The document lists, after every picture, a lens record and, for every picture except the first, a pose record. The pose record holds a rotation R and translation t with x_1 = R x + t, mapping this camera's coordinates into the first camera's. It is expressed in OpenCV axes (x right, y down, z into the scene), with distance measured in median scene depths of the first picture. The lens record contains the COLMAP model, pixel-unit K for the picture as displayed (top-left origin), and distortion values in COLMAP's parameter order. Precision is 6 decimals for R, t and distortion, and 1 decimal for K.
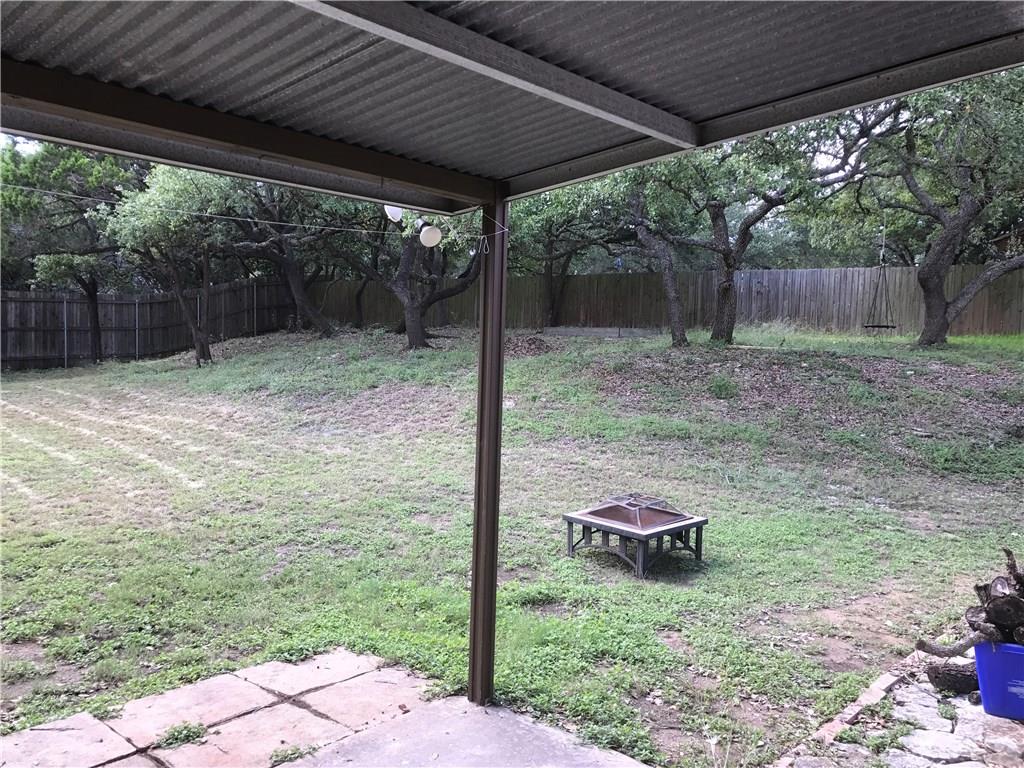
lens RADIAL K [[850.9, 0, 512.0], [0, 850.9, 384.0], [0, 0, 1]] dist [0.044127, -0.006077]
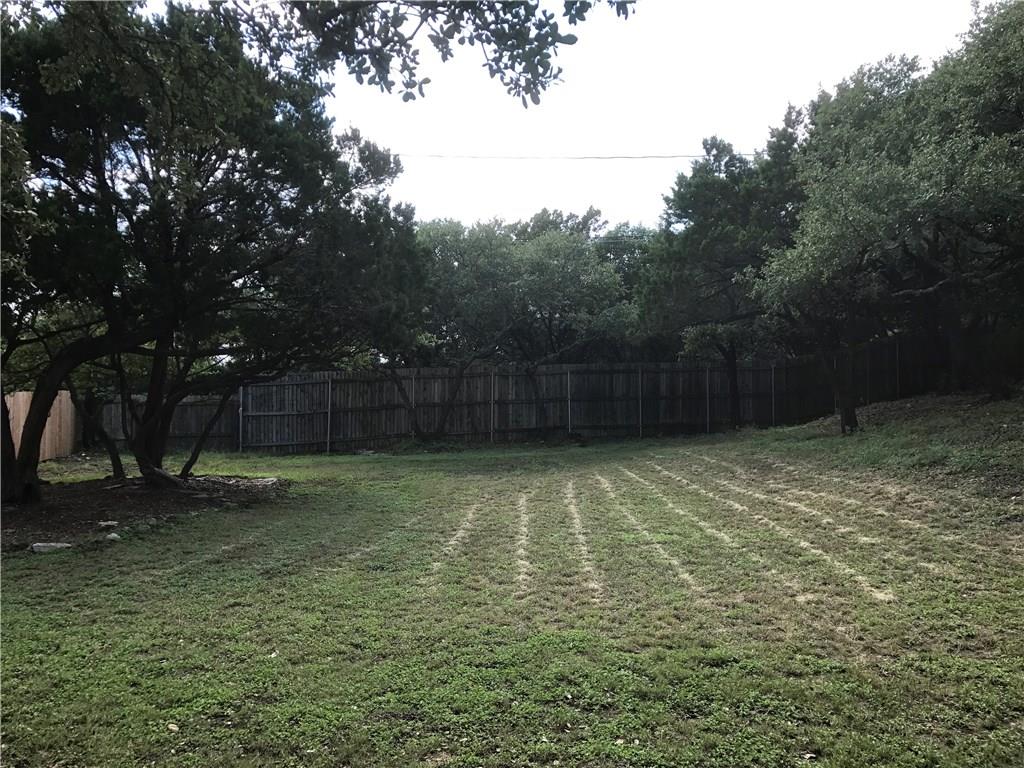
lens RADIAL K [[850.9, 0, 512.0], [0, 850.9, 384.0], [0, 0, 1]] dist [0.044127, -0.006077]
pose [[0.766718, -0.032879, -0.641142, -0.079654], [-0.014996, 0.997498, -0.069087, -0.008313], [0.641809, 0.062584, 0.764306, 0.120195]]
